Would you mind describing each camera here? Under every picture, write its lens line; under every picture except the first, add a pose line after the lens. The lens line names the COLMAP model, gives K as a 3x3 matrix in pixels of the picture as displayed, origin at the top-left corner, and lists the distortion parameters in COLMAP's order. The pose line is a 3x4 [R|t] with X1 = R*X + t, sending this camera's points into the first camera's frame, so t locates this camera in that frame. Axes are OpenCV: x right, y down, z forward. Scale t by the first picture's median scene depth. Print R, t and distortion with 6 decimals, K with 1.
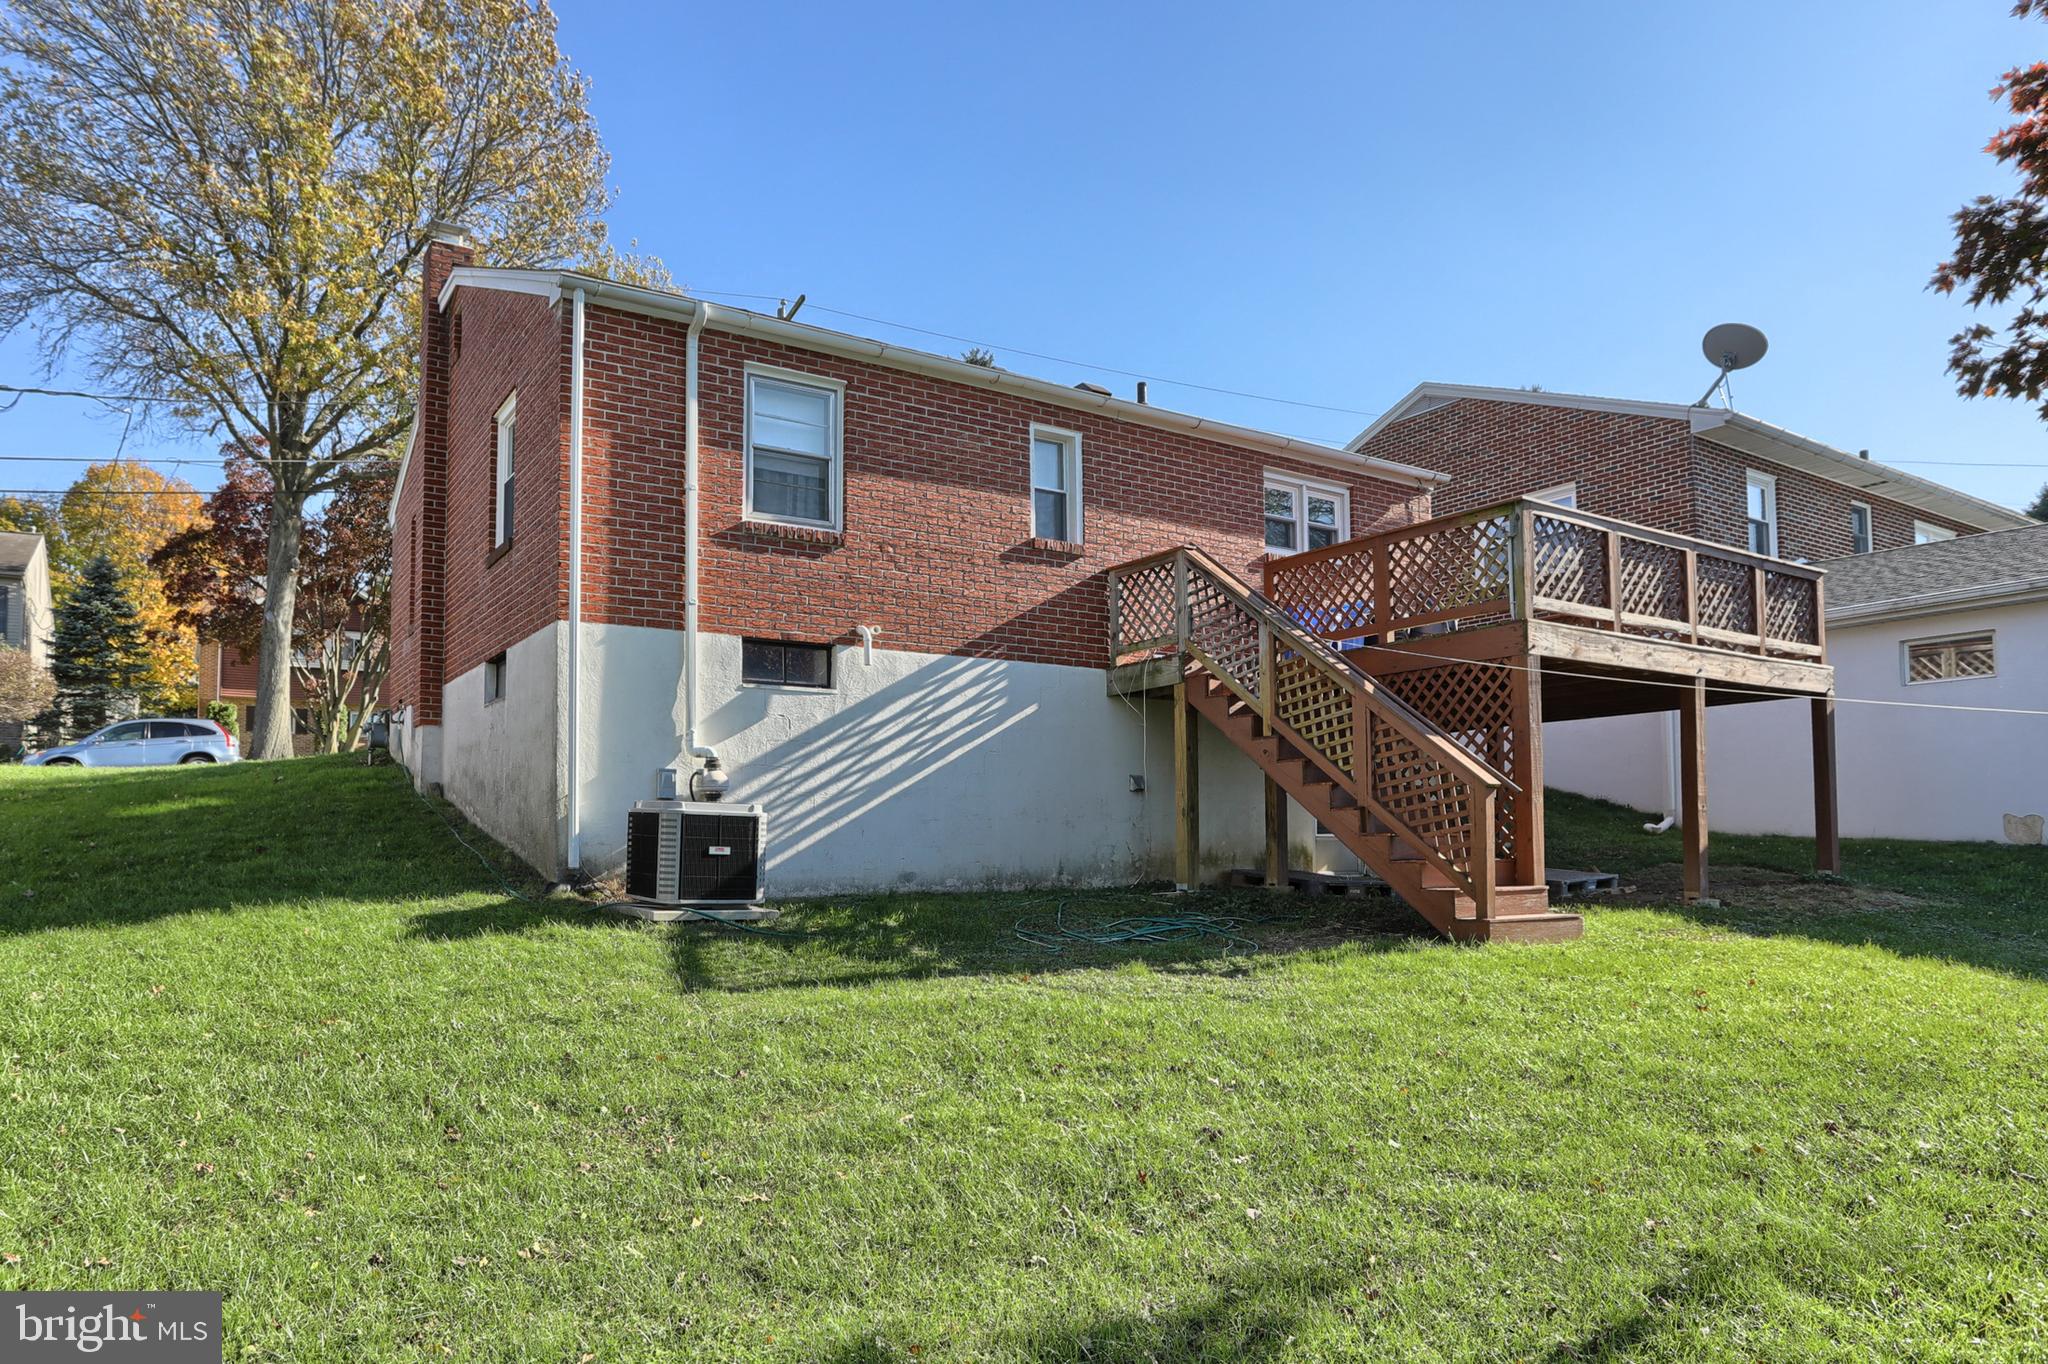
lens RADIAL K [[1225.8, 0, 1011.9], [0, 1225.8, 670.6], [0, 0, 1]] dist [-0.052857, 0.024044]
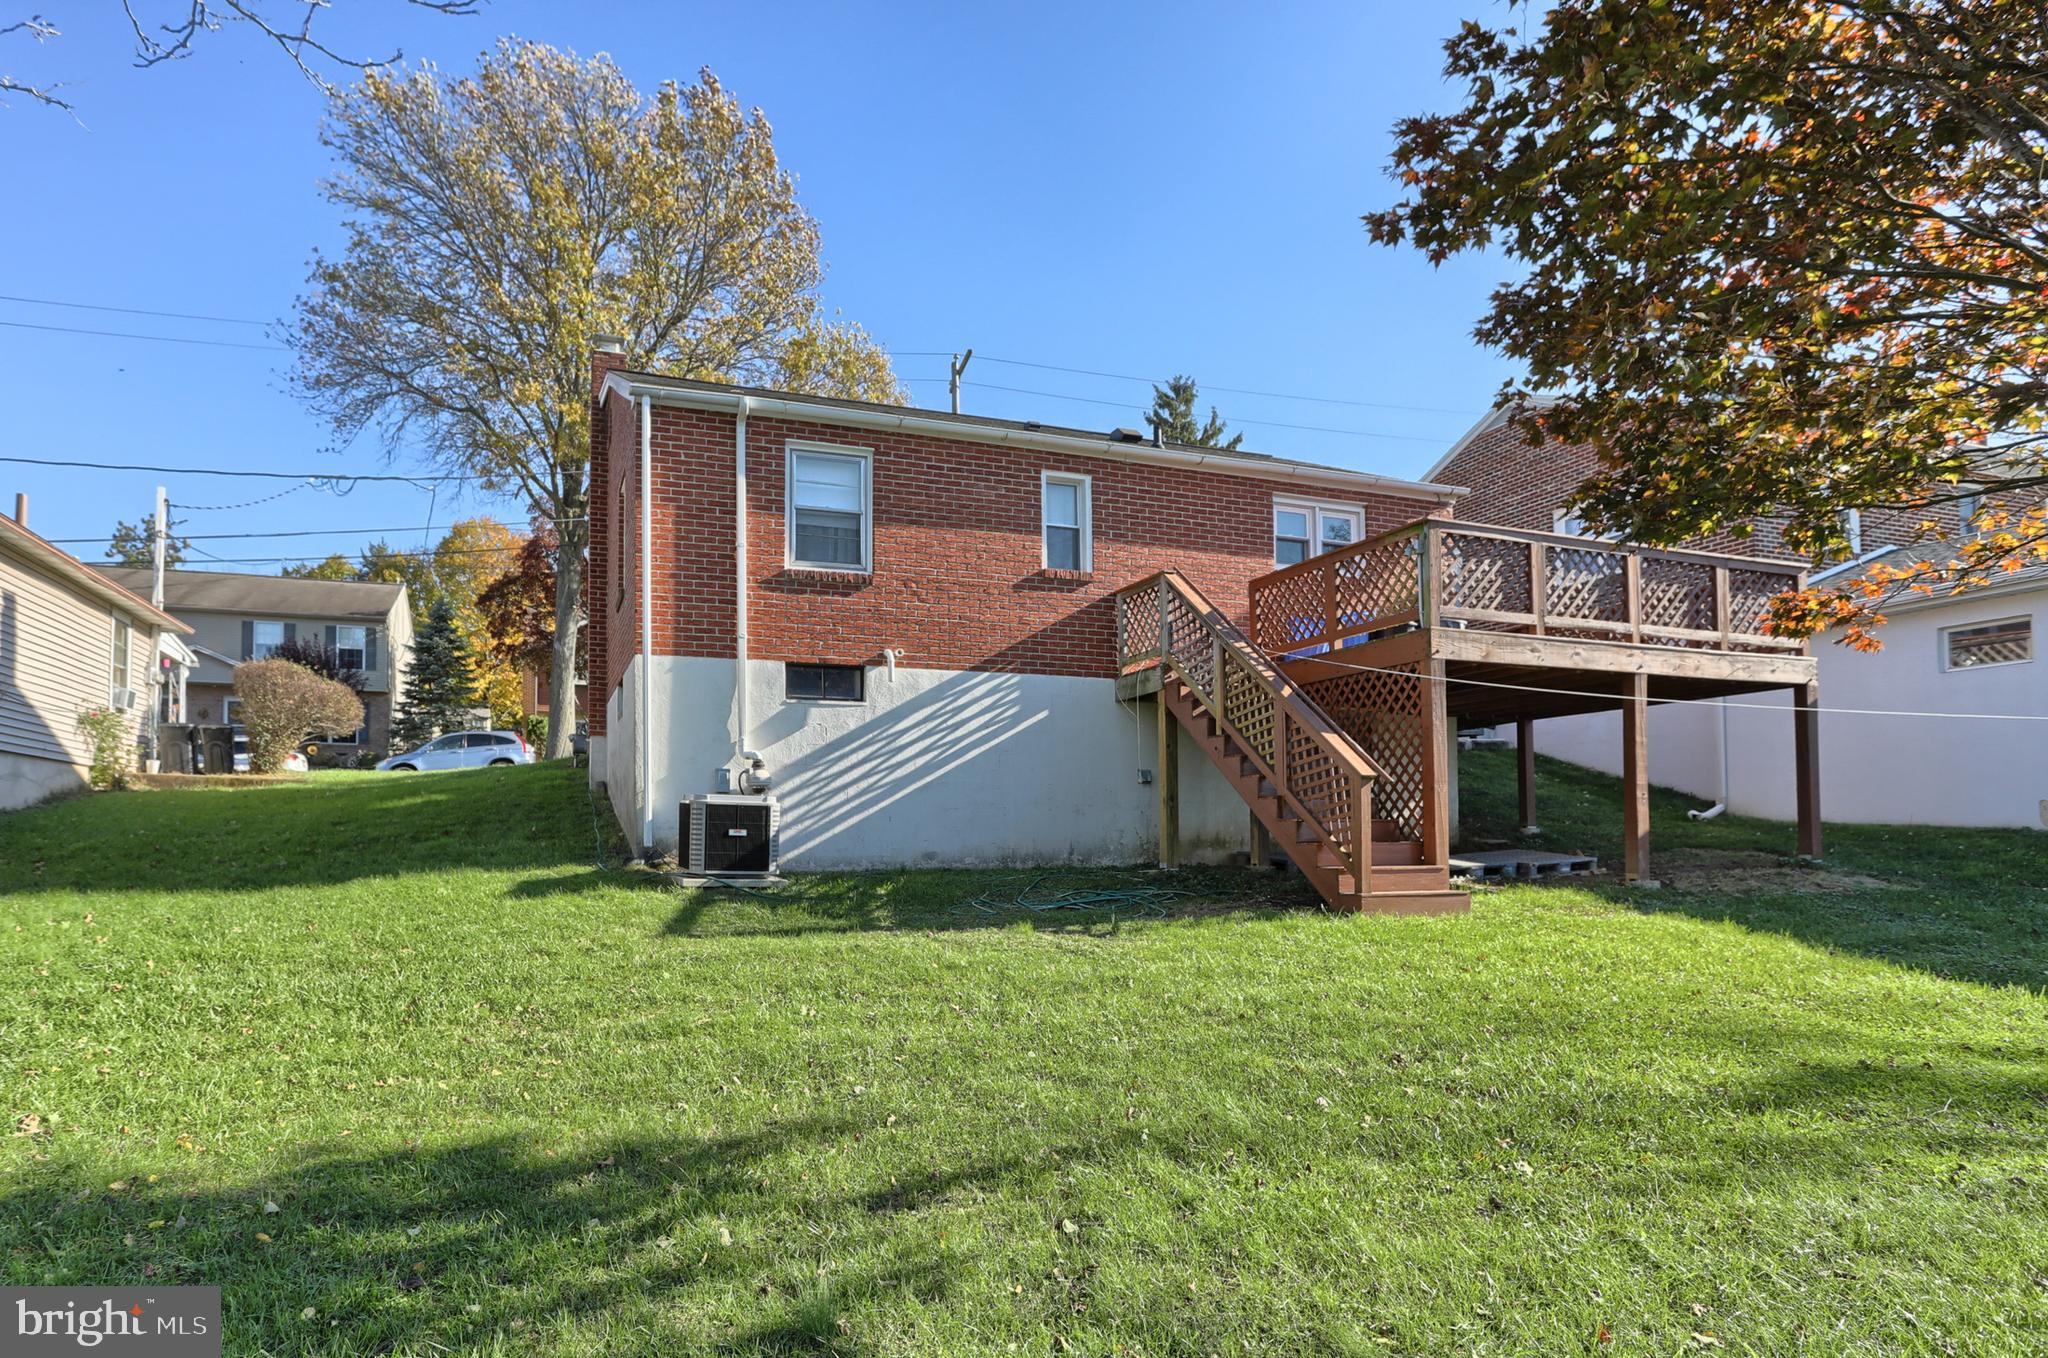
lens RADIAL K [[1132.1, 0, 1024.0], [0, 1132.1, 679.0], [0, 0, 1]] dist [-0.050253, 0.018204]
pose [[0.980504, -0.025558, -0.194832, 0.232403], [0.026579, 0.999643, 0.002631, -0.006746], [0.194695, -0.007758, 0.980833, -0.078653]]
